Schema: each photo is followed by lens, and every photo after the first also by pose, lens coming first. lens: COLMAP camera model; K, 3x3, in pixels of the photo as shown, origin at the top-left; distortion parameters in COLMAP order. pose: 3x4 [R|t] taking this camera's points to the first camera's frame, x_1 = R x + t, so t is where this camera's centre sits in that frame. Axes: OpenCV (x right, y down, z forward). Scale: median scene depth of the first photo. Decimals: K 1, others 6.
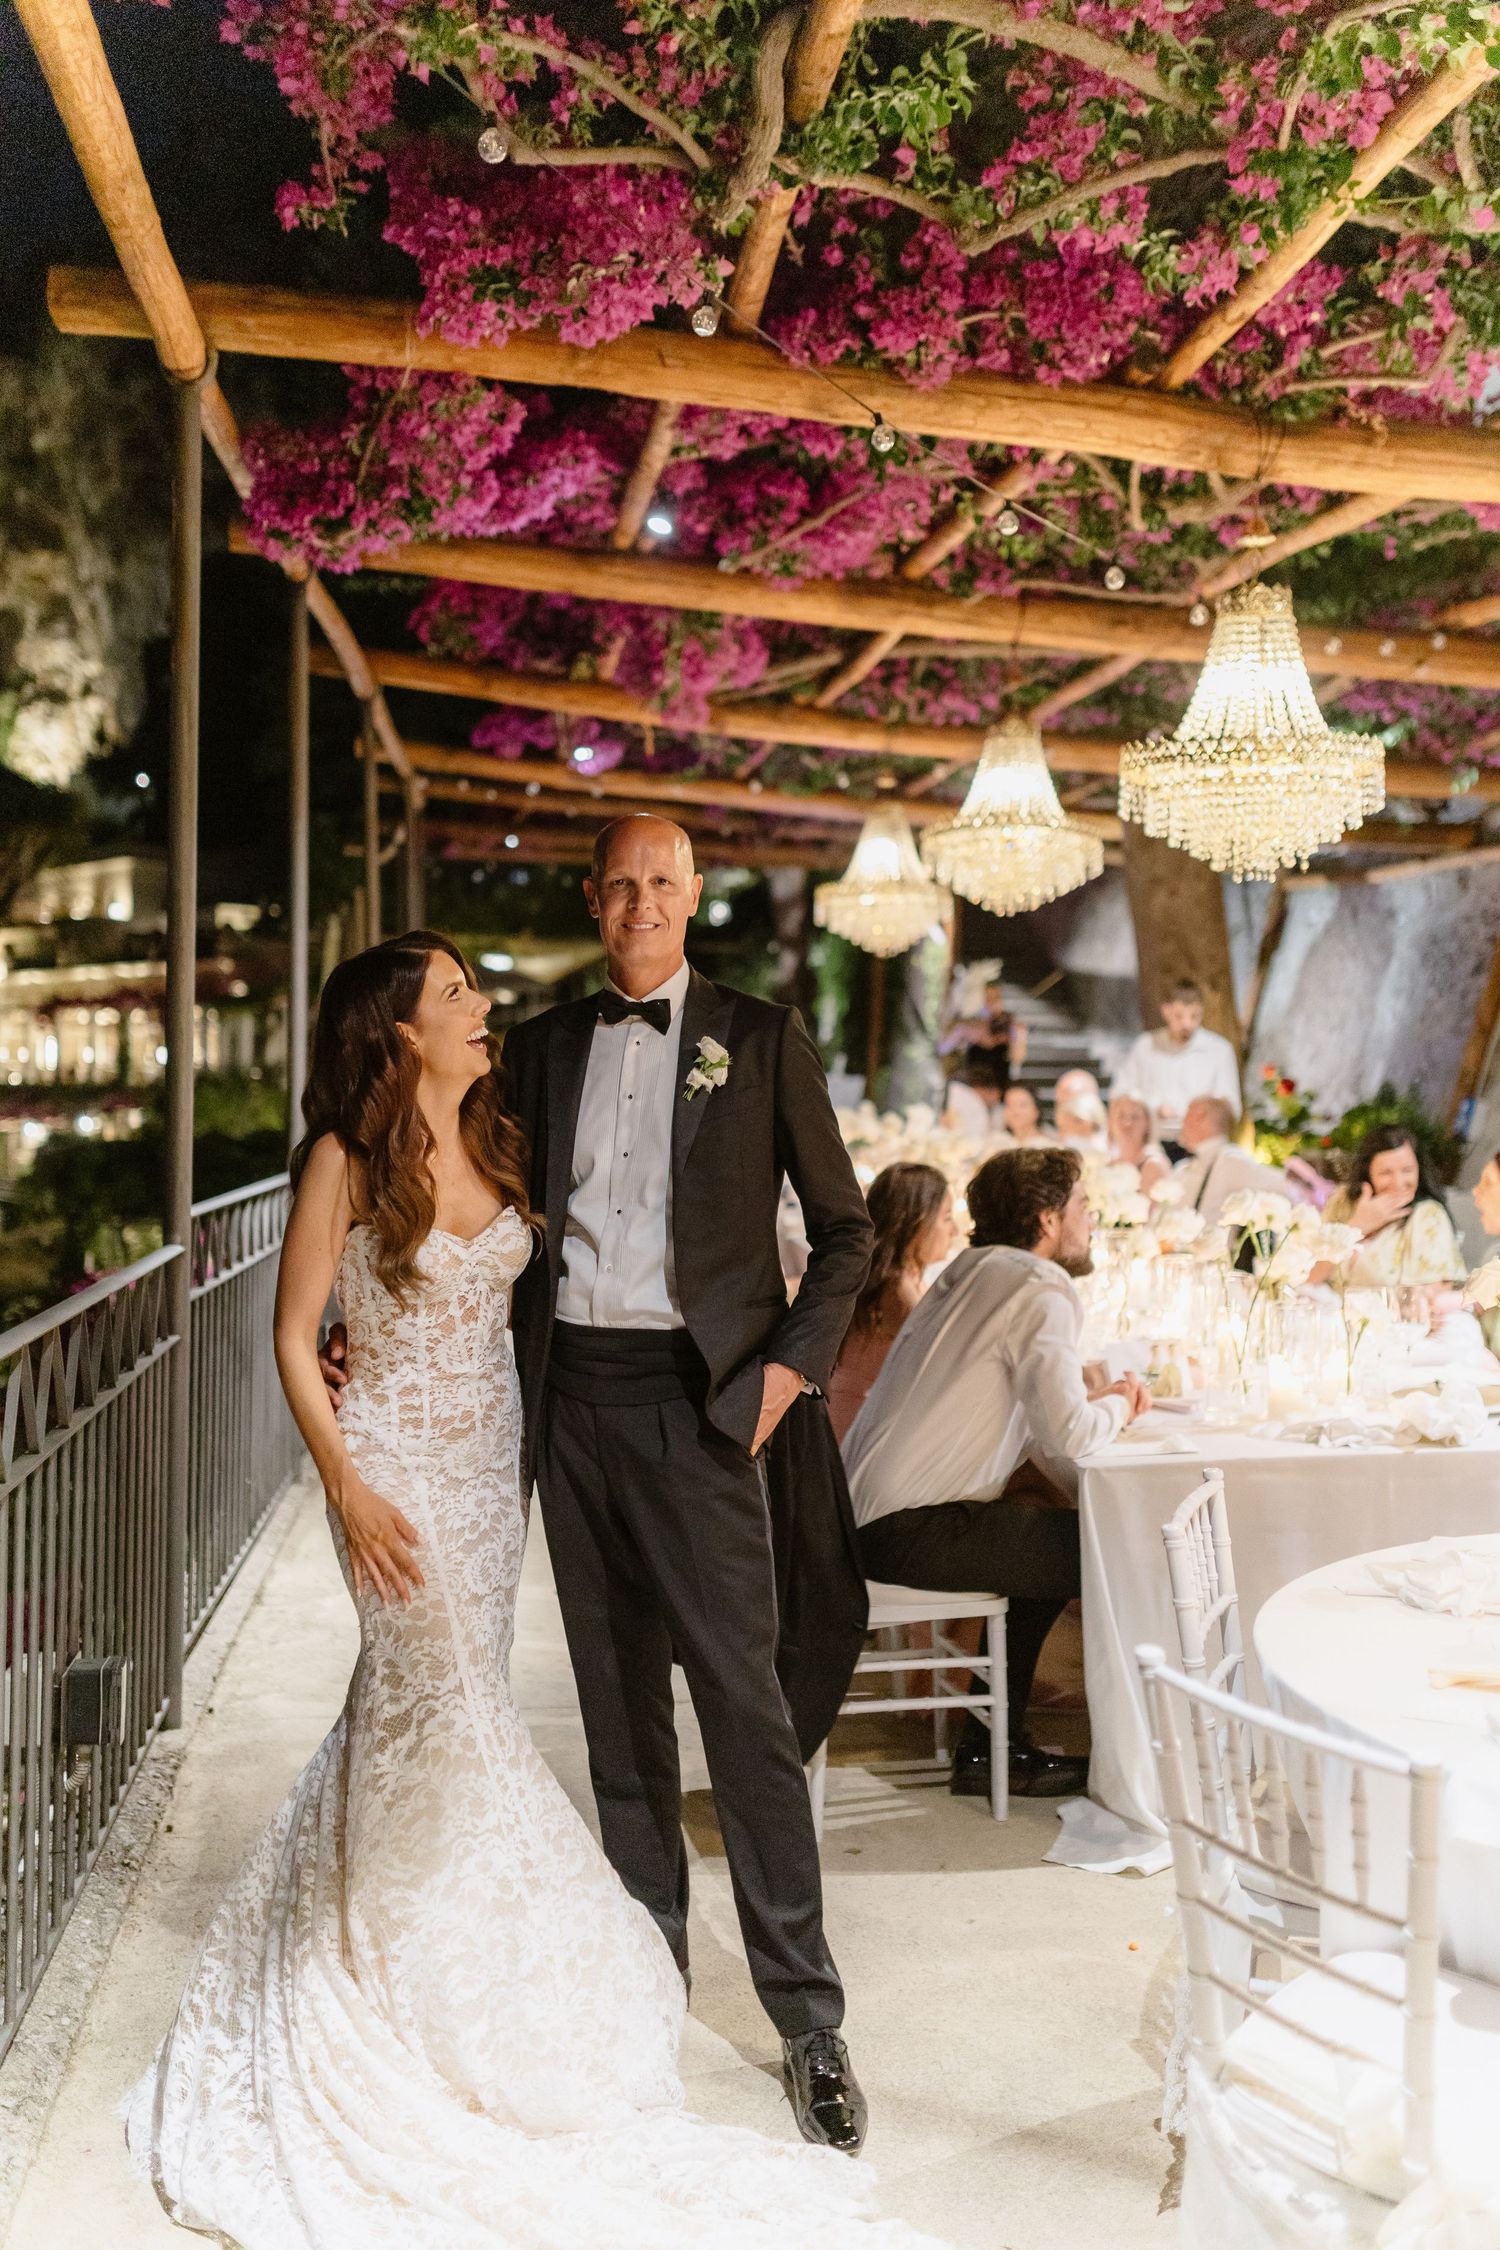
lens RADIAL K [[2204.2, 0, 750.0], [0, 2204.2, 1125.0], [0, 0, 1]] dist [0.057930, 0.001737]
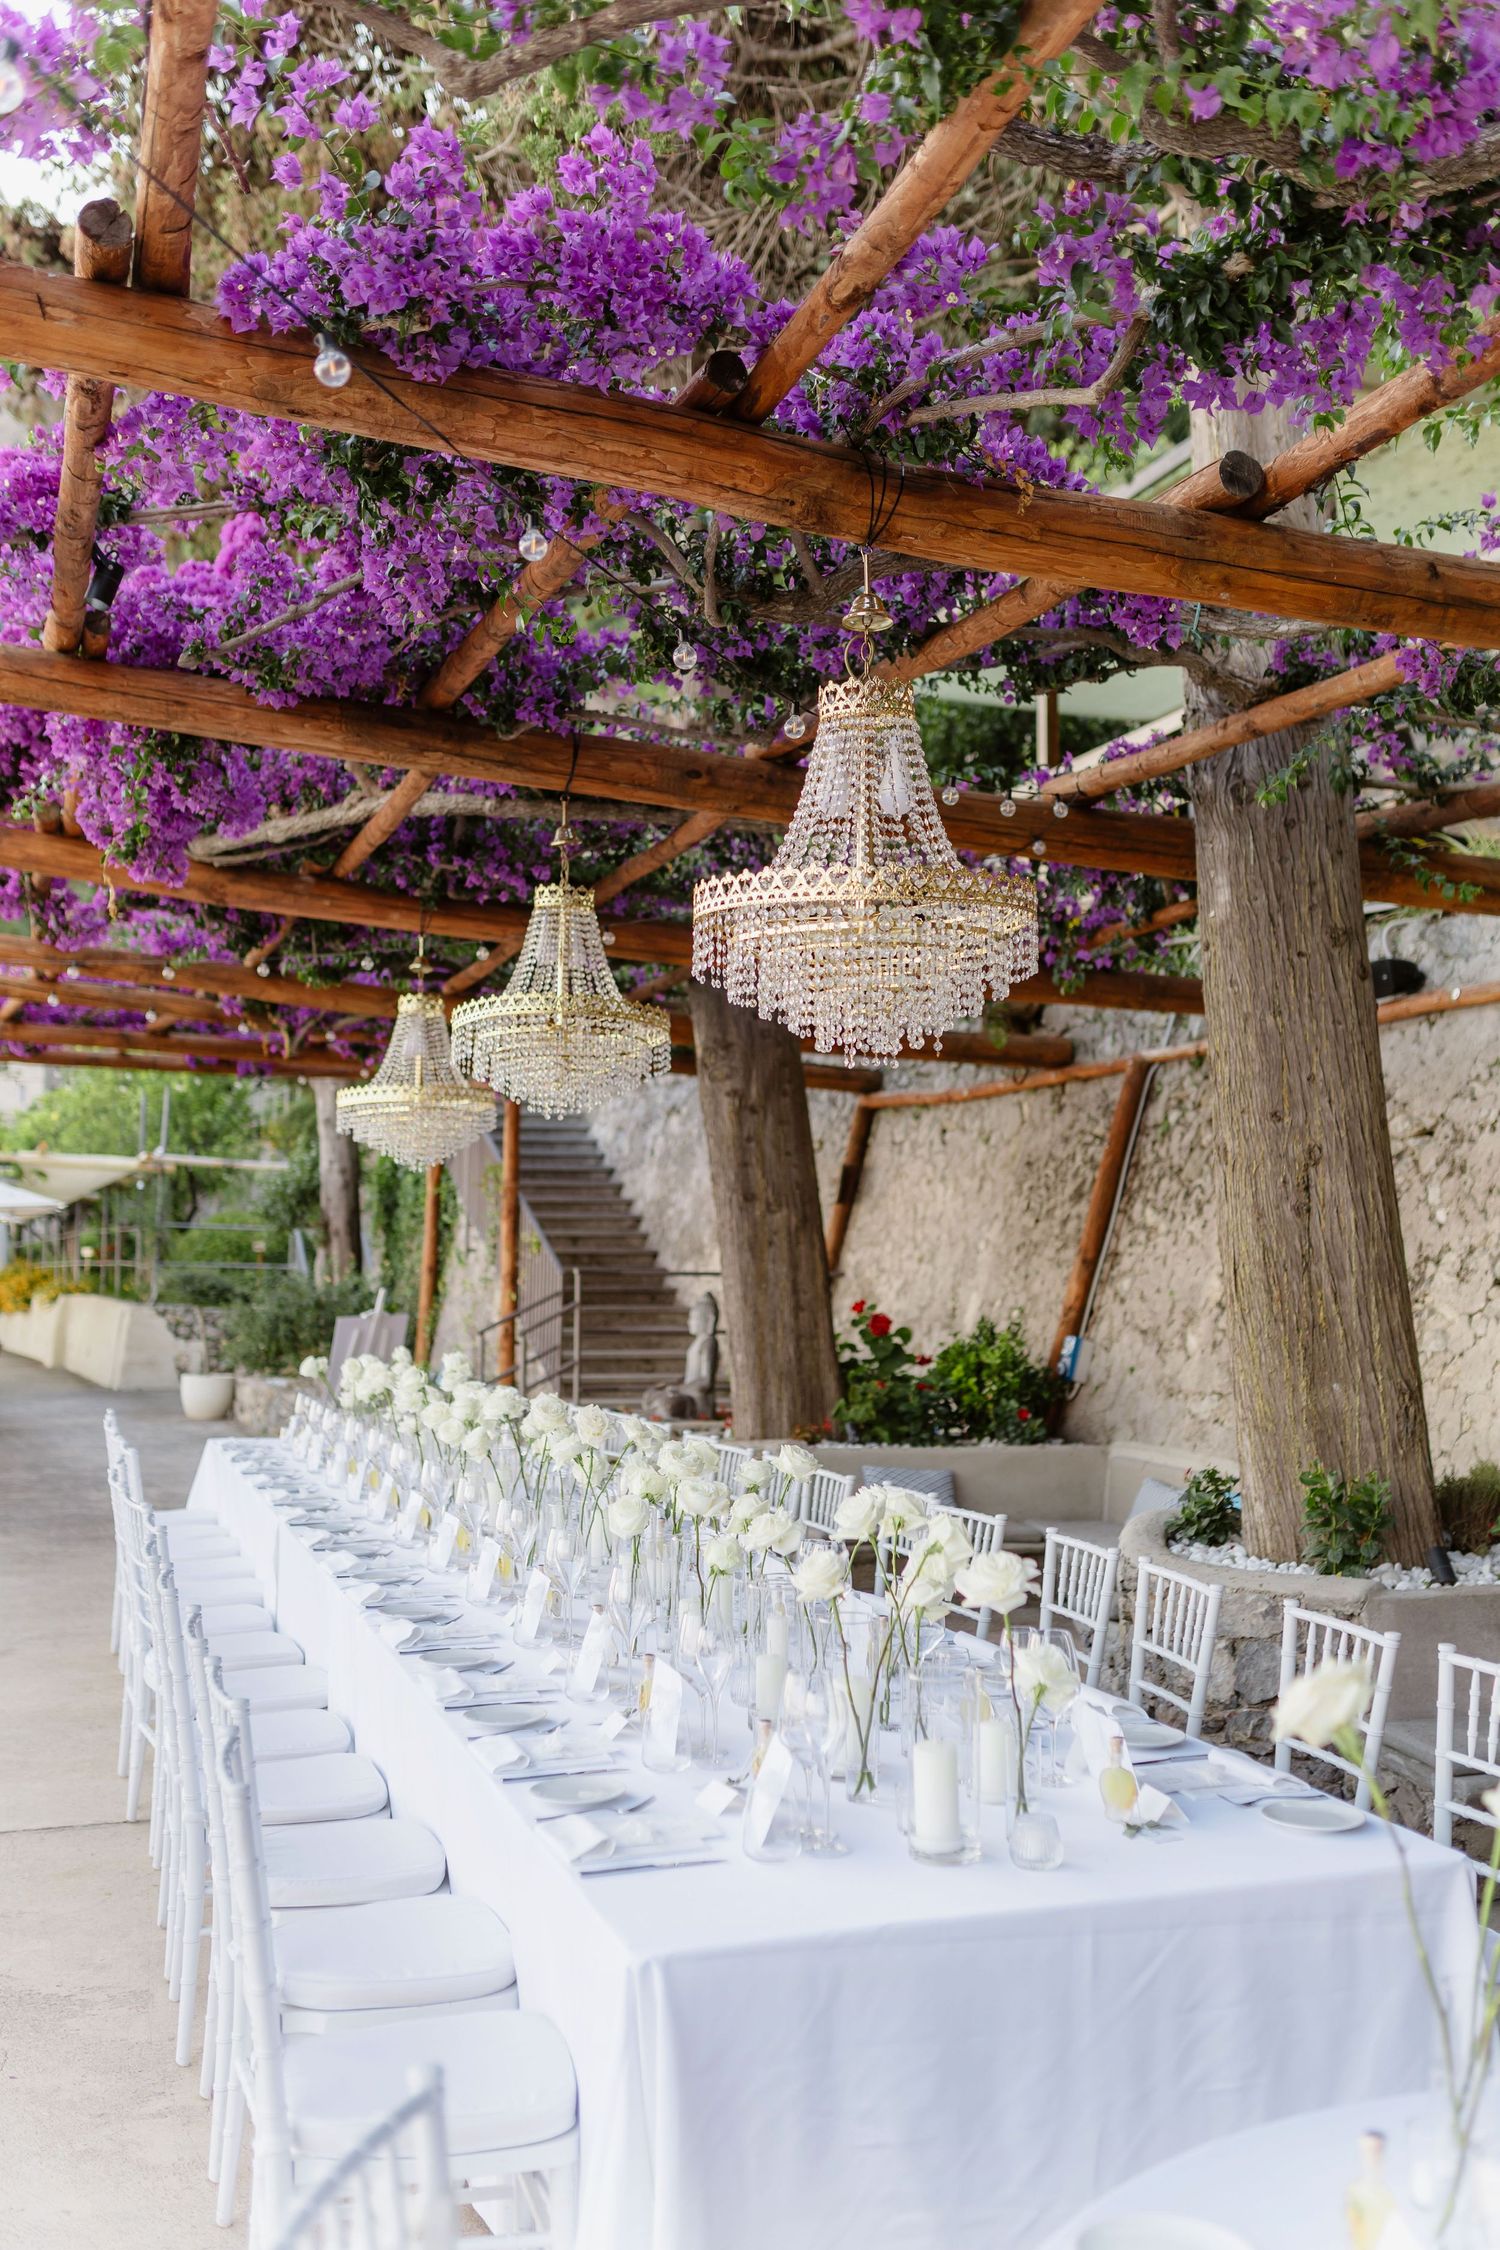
lens RADIAL K [[2204.2, 0, 750.0], [0, 2204.2, 1125.0], [0, 0, 1]] dist [0.057930, 0.001737]
pose [[0.982058, 0.010309, 0.188296, 0.041145], [0.009004, 0.994803, -0.101420, -0.013722], [-0.188363, 0.101295, 0.976862, 0.241552]]
